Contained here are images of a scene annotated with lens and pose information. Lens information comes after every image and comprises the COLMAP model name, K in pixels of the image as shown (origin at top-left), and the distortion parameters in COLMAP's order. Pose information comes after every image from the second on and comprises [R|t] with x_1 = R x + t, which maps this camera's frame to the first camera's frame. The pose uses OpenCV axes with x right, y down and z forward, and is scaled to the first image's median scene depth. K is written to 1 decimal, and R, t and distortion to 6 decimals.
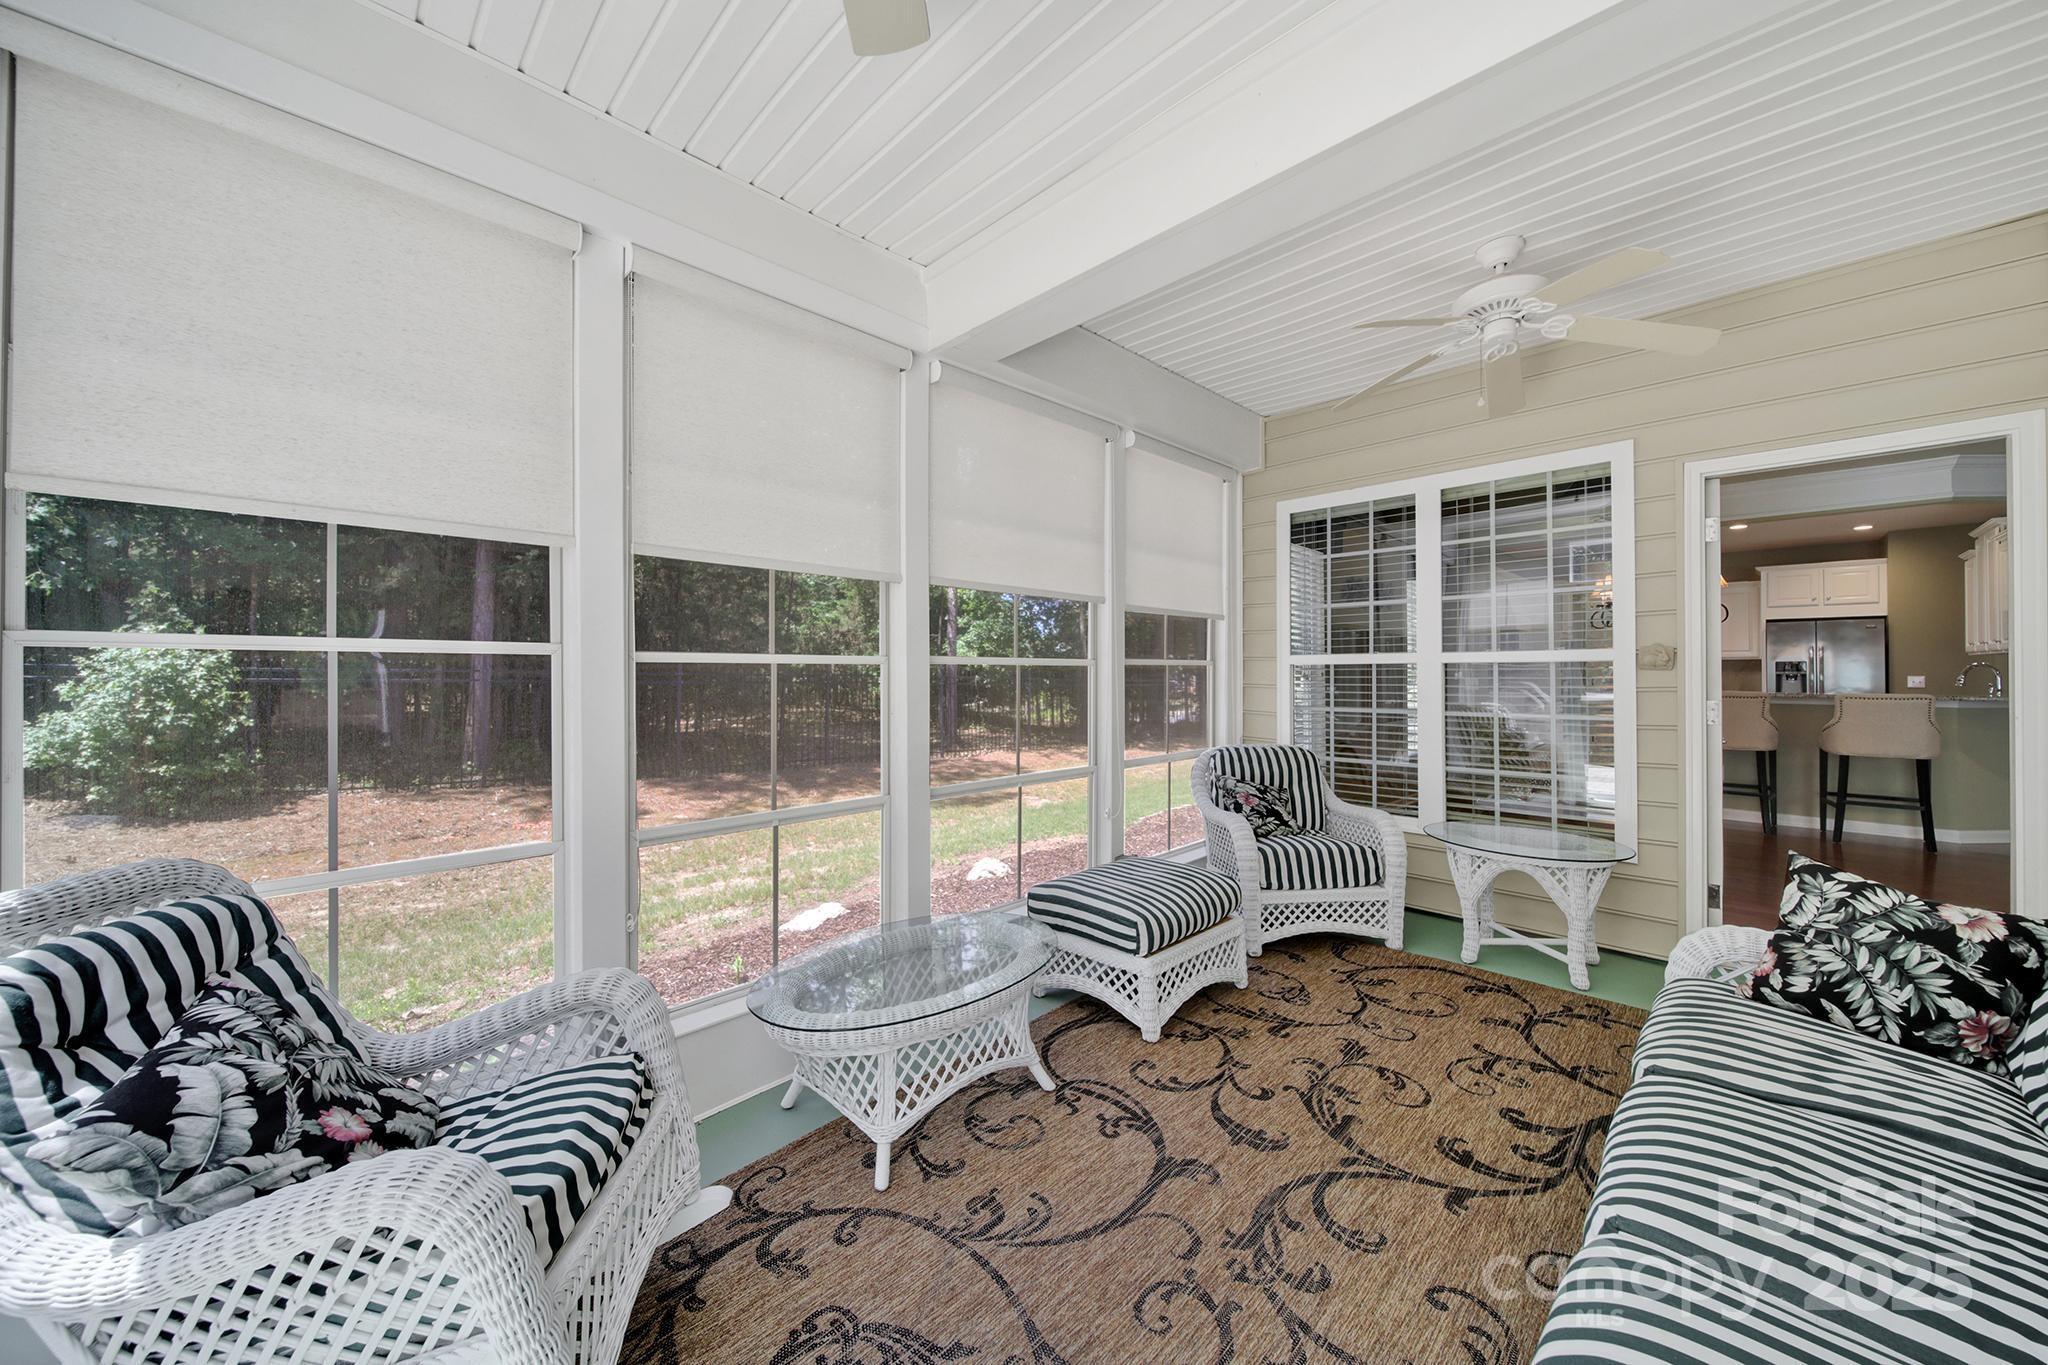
lens RADIAL K [[740.1, 0, 1024.0], [0, 740.1, 664.7], [0, 0, 1]] dist [-0.000344, -0.001299]
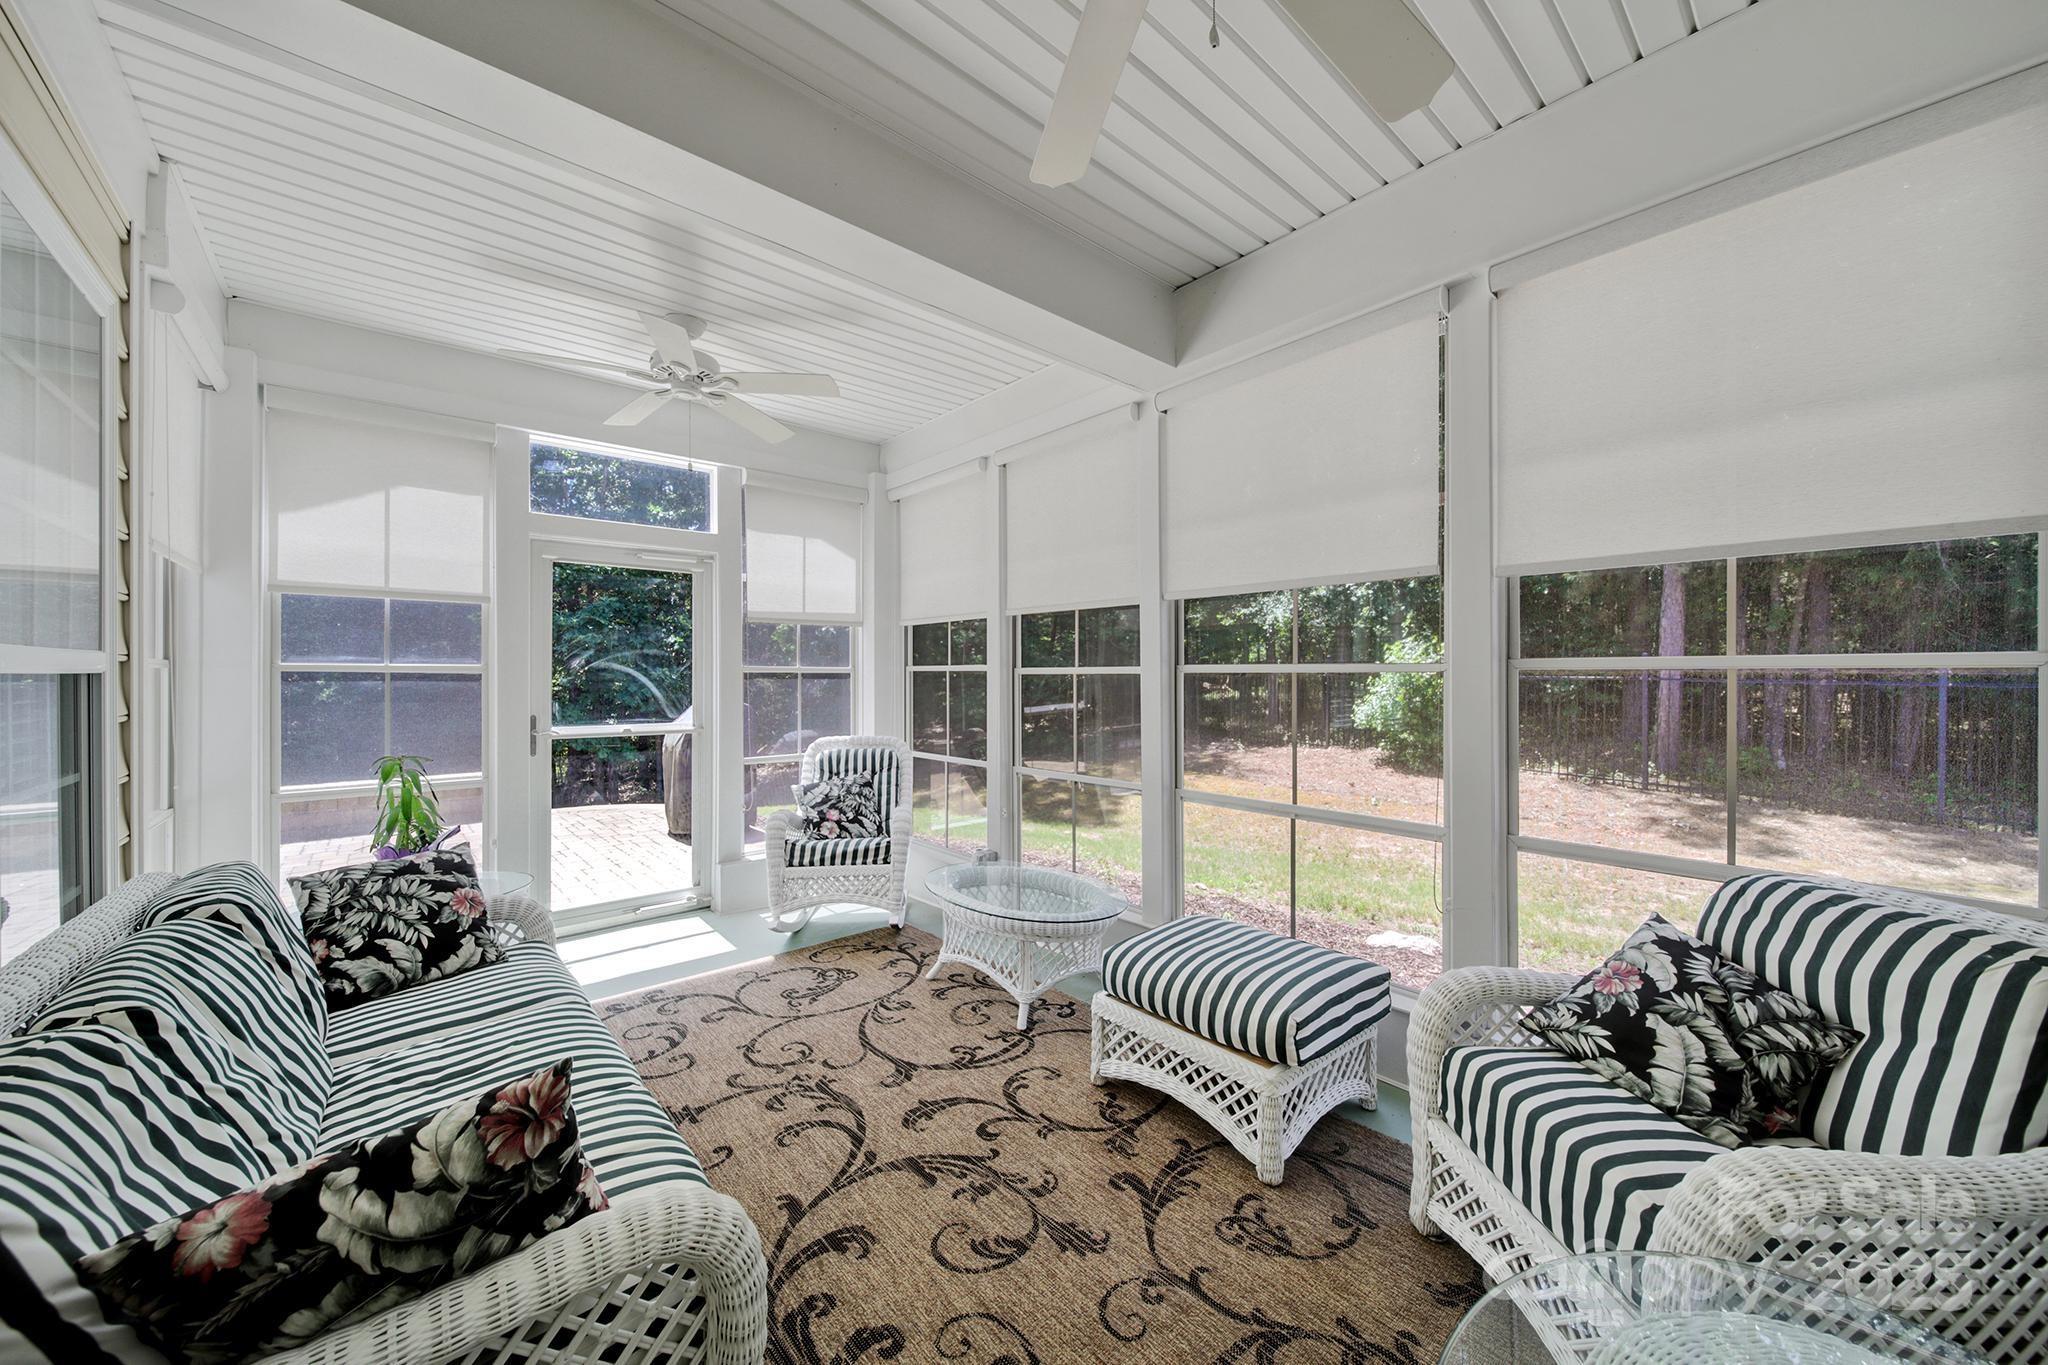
lens RADIAL K [[740.1, 0, 1023.3], [0, 740.1, 680.9], [0, 0, 1]] dist [-0.000344, -0.001299]
pose [[-0.070911, 0.013669, -0.997389, 1.354521], [0.005990, 0.999894, 0.013278, -0.013440], [0.997465, -0.005033, -0.070985, 1.200366]]
